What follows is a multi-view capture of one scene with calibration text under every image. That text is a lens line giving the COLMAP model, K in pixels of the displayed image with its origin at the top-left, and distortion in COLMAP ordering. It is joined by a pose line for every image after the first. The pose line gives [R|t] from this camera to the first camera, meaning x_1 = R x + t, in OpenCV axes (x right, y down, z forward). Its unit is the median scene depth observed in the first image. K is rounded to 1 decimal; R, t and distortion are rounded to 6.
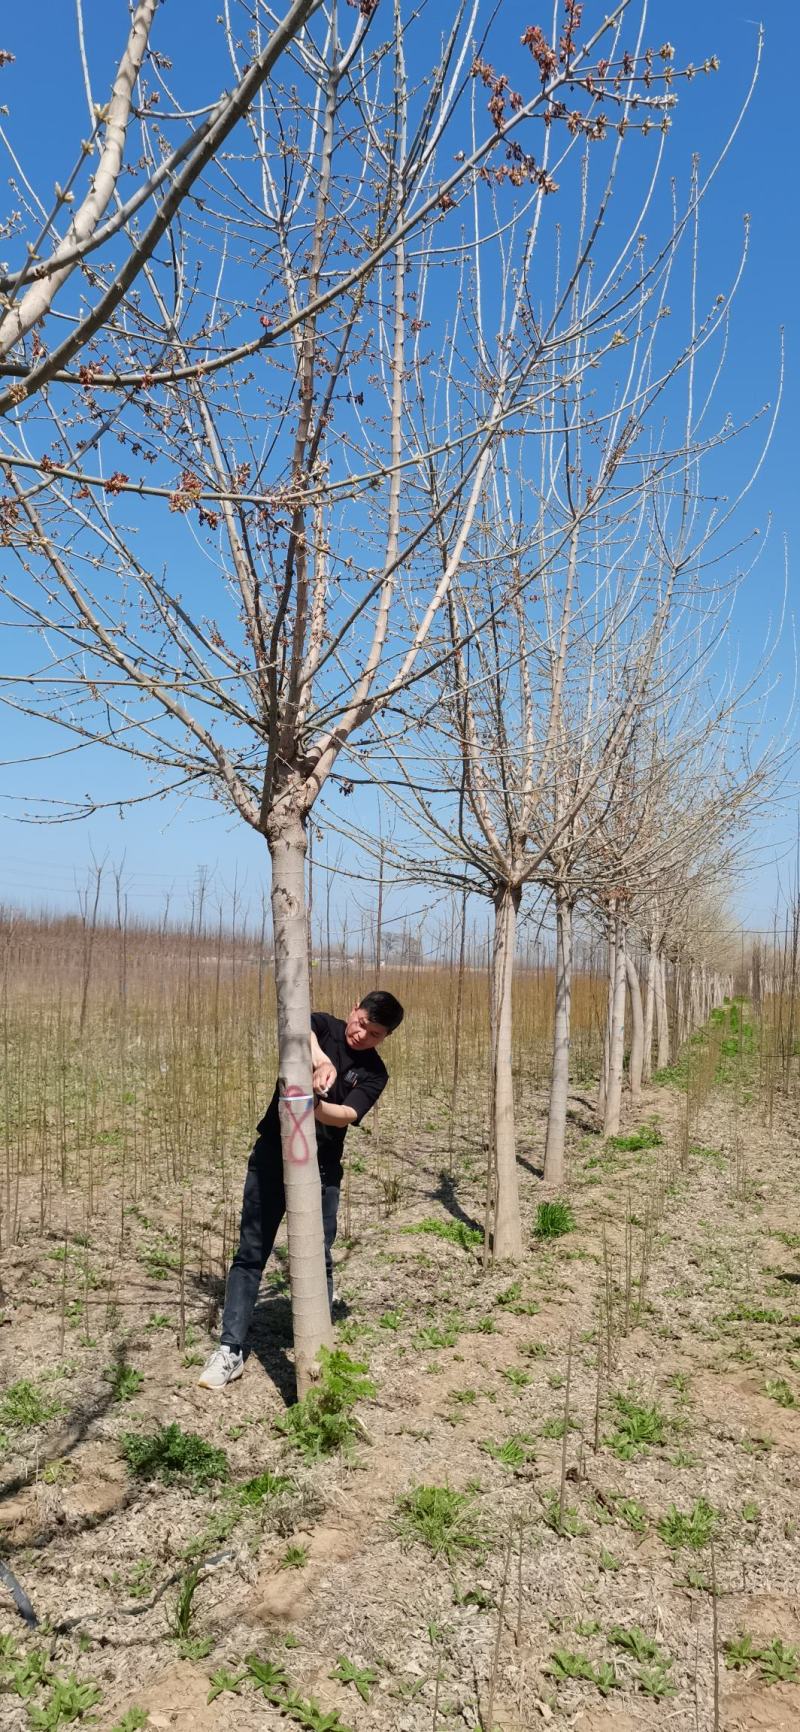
lens RADIAL K [[1258.7, 0, 395.9], [0, 1258.7, 881.4], [0, 0, 1]] dist [0.042710, -0.040758]
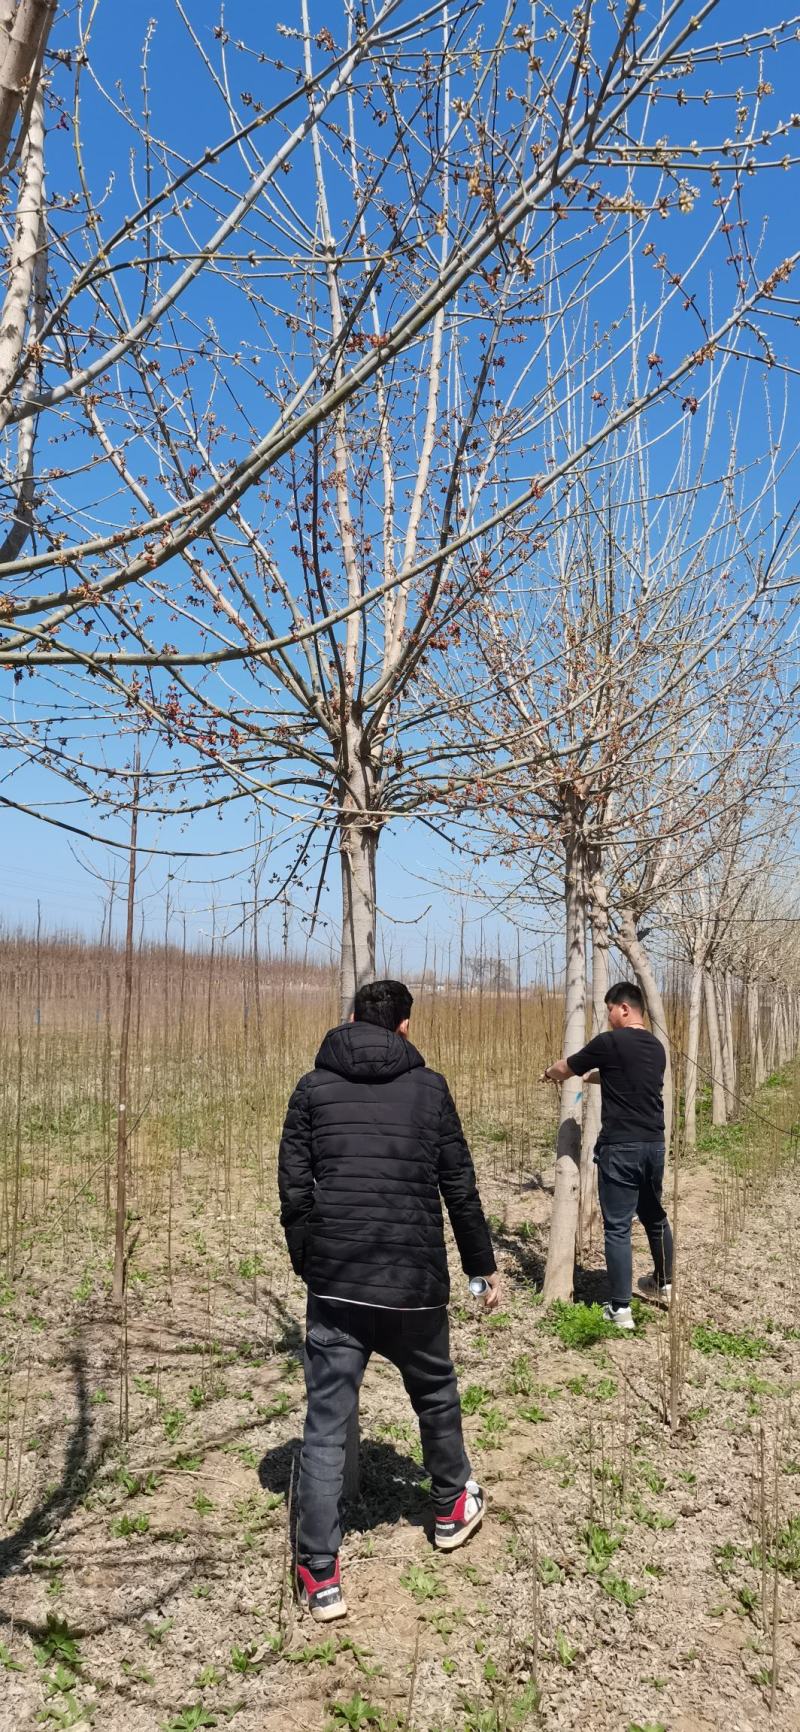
lens RADIAL K [[1258.7, 0, 425.6], [0, 1258.7, 872.4], [0, 0, 1]] dist [0.042710, -0.040758]
pose [[0.998717, -0.007768, -0.050039, 0.234711], [0.006388, 0.999596, -0.027692, 0.059198], [0.050234, 0.027337, 0.998363, 0.755985]]
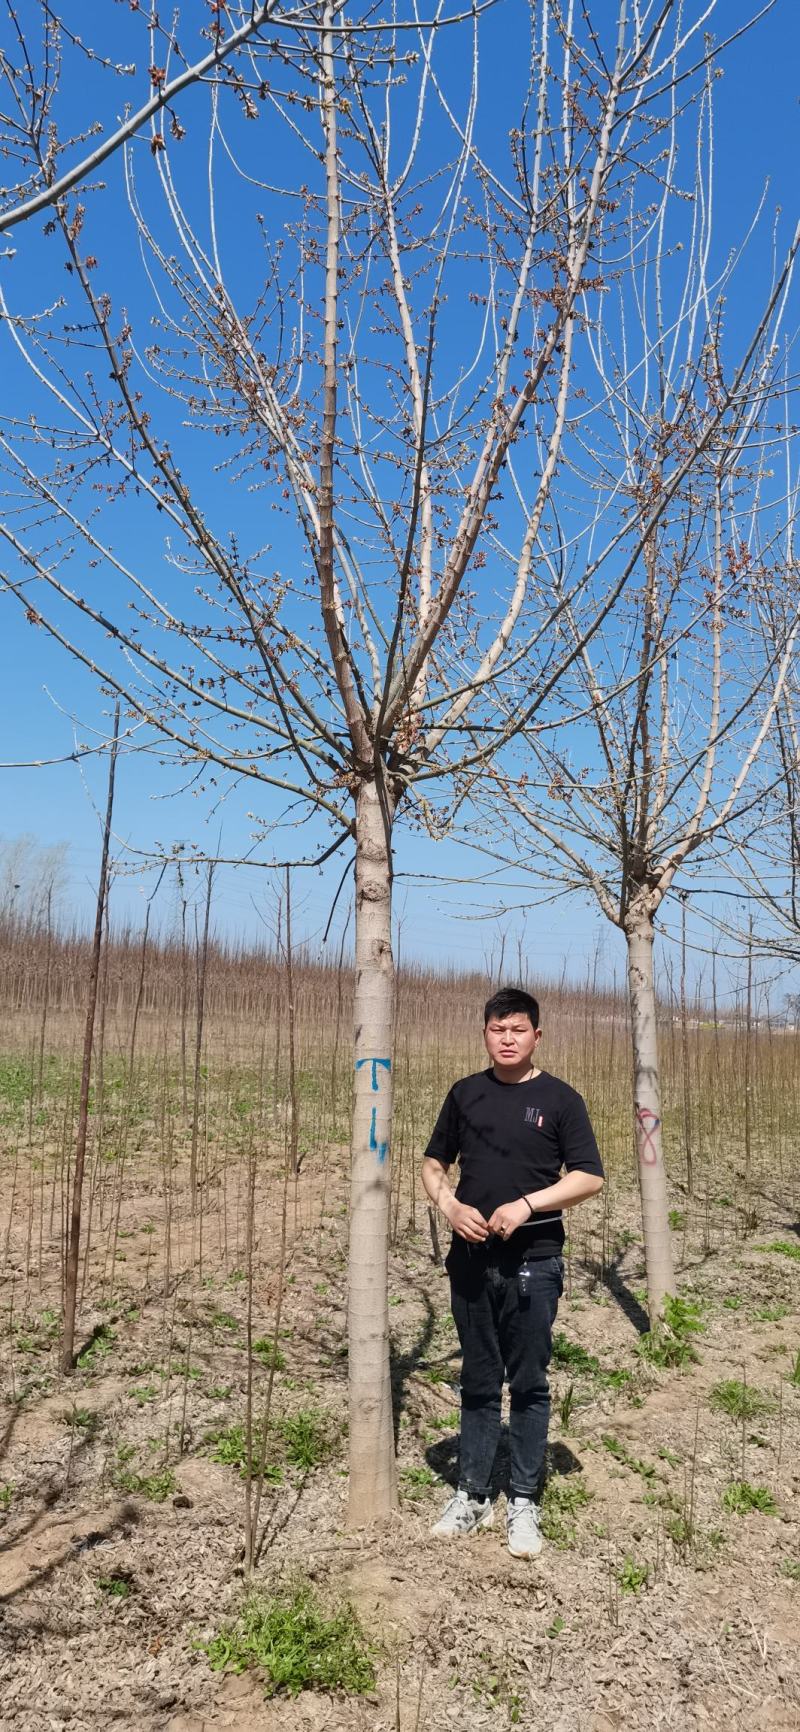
lens RADIAL K [[1258.7, 0, 400.2], [0, 1258.7, 907.2], [0, 0, 1]] dist [0.042710, -0.040758]
pose [[0.952112, -0.008537, -0.305629, 0.057148], [0.000264, 0.999633, -0.027101, -0.015231], [0.305748, 0.025722, 0.951765, -0.269085]]
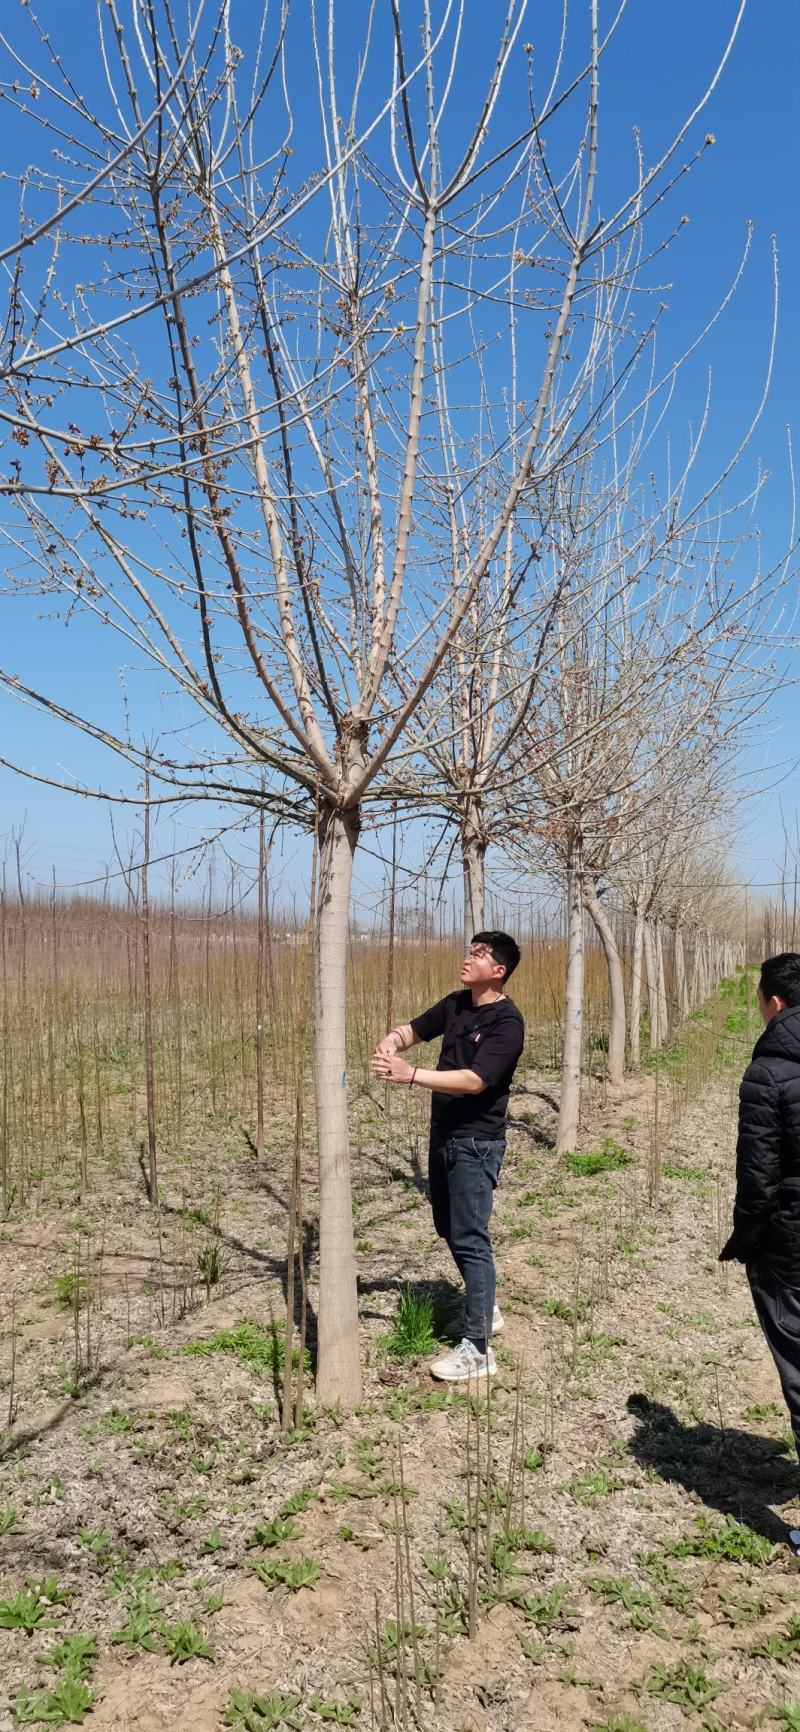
lens RADIAL K [[1258.7, 0, 417.0], [0, 1258.7, 873.0], [0, 0, 1]] dist [0.042710, -0.040758]
pose [[0.999794, -0.019425, 0.005813, 0.128354], [0.019343, 0.999717, 0.013821, 0.030444], [-0.006080, -0.013706, 0.999888, 0.379475]]
